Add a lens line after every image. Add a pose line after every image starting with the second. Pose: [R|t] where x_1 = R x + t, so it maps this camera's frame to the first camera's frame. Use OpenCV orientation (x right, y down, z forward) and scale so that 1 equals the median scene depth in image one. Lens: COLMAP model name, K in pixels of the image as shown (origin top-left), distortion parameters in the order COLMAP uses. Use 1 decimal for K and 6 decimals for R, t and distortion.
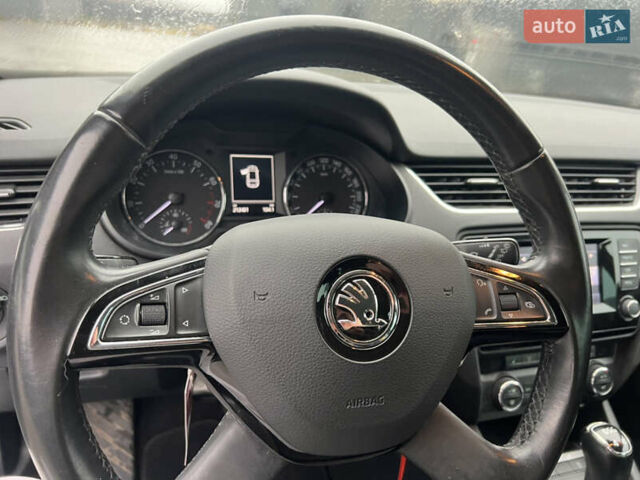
lens RADIAL K [[491.7, 0, 313.5], [0, 491.7, 244.2], [0, 0, 1]] dist [0.012977, -0.037731]
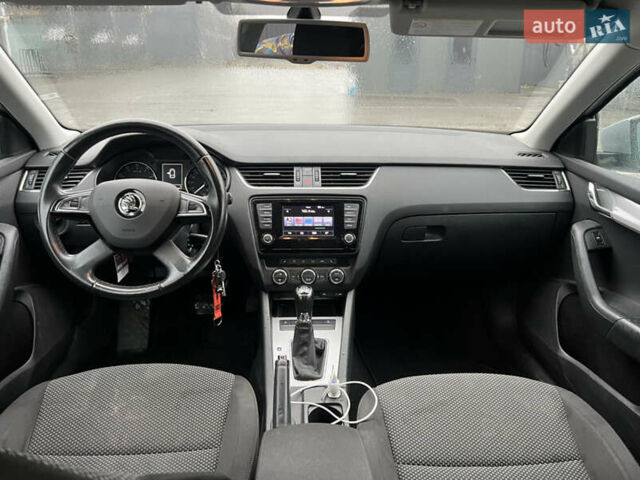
lens RADIAL K [[491.7, 0, 324.7], [0, 491.7, 237.4], [0, 0, 1]] dist [0.012977, -0.037731]
pose [[0.967275, 0.018193, -0.253078, 1.102913], [-0.031385, 0.998345, -0.048188, 0.232708], [0.251783, 0.054554, 0.966245, -0.940496]]
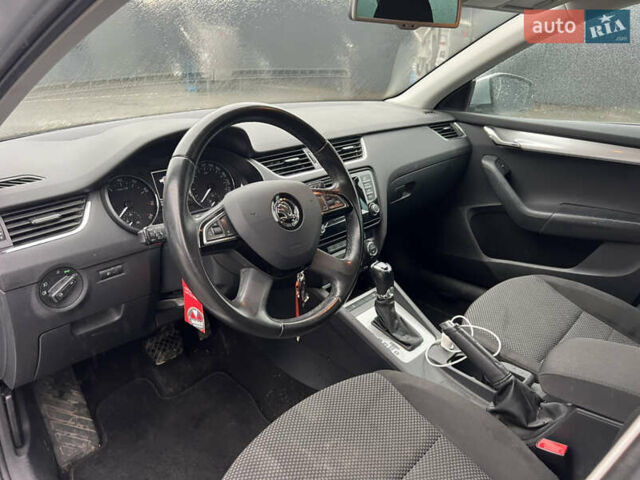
lens RADIAL K [[491.7, 0, 322.0], [0, 491.7, 236.9], [0, 0, 1]] dist [0.012977, -0.037731]
pose [[0.862361, -0.252242, 0.438985, -0.447888], [0.254158, 0.965567, 0.055540, 0.078279], [-0.437878, 0.063676, 0.896776, -0.693734]]
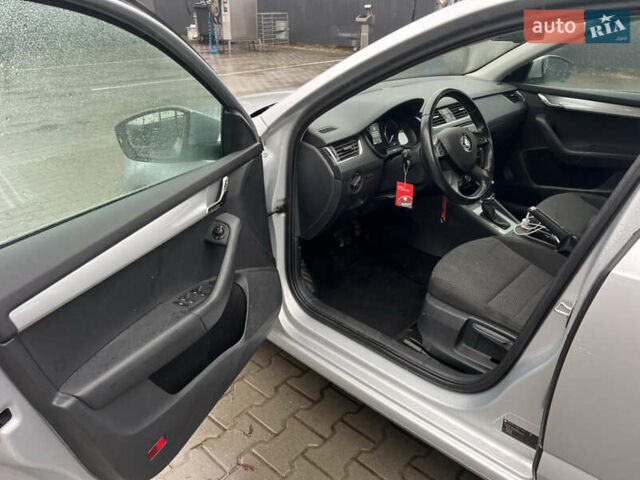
lens RADIAL K [[491.7, 0, 322.9], [0, 491.7, 239.7], [0, 0, 1]] dist [0.012977, -0.037731]
pose [[0.861769, -0.296783, 0.411429, -1.800587], [0.264689, 0.954920, 0.134416, 0.002343], [-0.432774, -0.006935, 0.901476, -1.519959]]
